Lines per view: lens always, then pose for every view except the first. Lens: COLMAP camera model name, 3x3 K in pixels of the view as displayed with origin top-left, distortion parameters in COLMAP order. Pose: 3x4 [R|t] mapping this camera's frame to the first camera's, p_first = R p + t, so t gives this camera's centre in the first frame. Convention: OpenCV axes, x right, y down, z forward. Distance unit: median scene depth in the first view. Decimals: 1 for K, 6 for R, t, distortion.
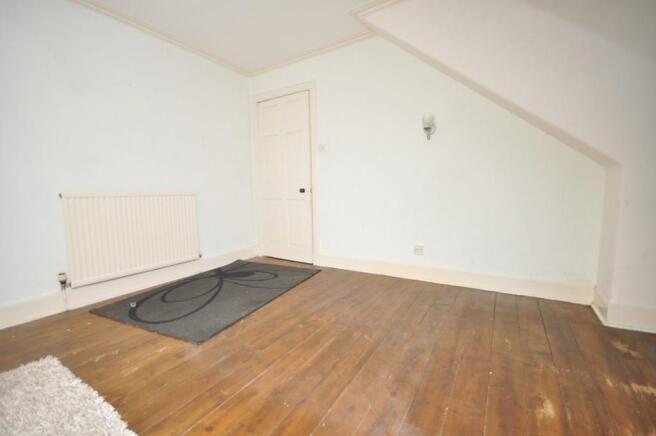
lens RADIAL K [[286.4, 0, 328.0], [0, 286.4, 218.0], [0, 0, 1]] dist [-0.001906, -0.000757]
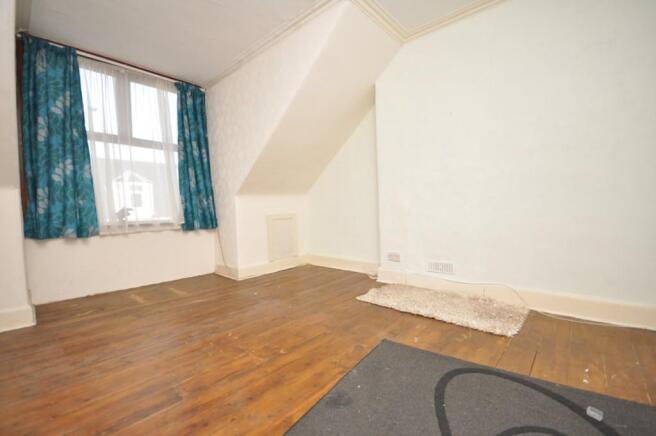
lens RADIAL K [[286.4, 0, 328.0], [0, 286.4, 218.0], [0, 0, 1]] dist [-0.001906, -0.000757]
pose [[-0.983493, 0.033651, 0.177787, -0.427690], [0.056246, 0.990734, 0.123624, -0.128903], [-0.171980, 0.131583, -0.976273, 1.890129]]
